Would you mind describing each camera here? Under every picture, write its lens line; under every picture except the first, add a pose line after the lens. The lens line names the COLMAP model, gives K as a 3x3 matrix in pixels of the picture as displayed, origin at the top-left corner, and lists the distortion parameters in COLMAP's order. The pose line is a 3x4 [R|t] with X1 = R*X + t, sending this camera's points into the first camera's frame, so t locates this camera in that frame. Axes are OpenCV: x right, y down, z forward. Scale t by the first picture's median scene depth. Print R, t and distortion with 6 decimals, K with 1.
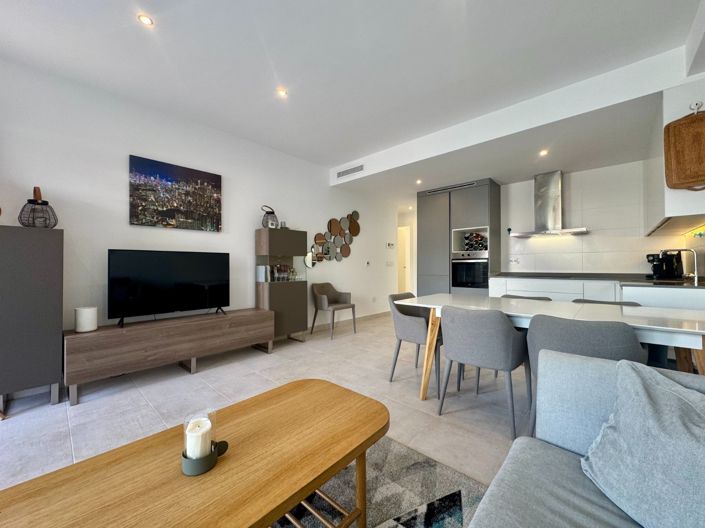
lens RADIAL K [[279.3, 0, 352.7], [0, 279.3, 264.3], [0, 0, 1]] dist [0.000246, -0.000016]
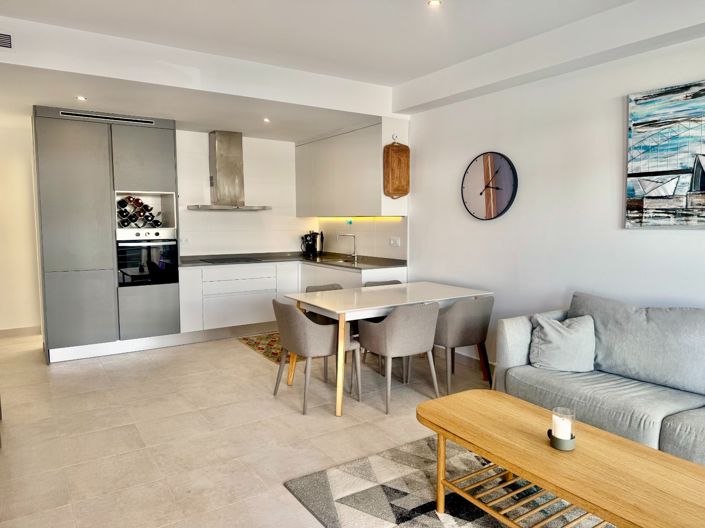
lens RADIAL K [[490.2, 0, 353.8], [0, 490.2, 263.0], [0, 0, 1]] dist [0.010980, 0.001174]
pose [[0.230555, -0.077789, 0.969945, -0.753561], [-0.008430, 0.996602, 0.081931, -0.084559], [-0.973023, -0.027066, 0.229116, 0.370963]]
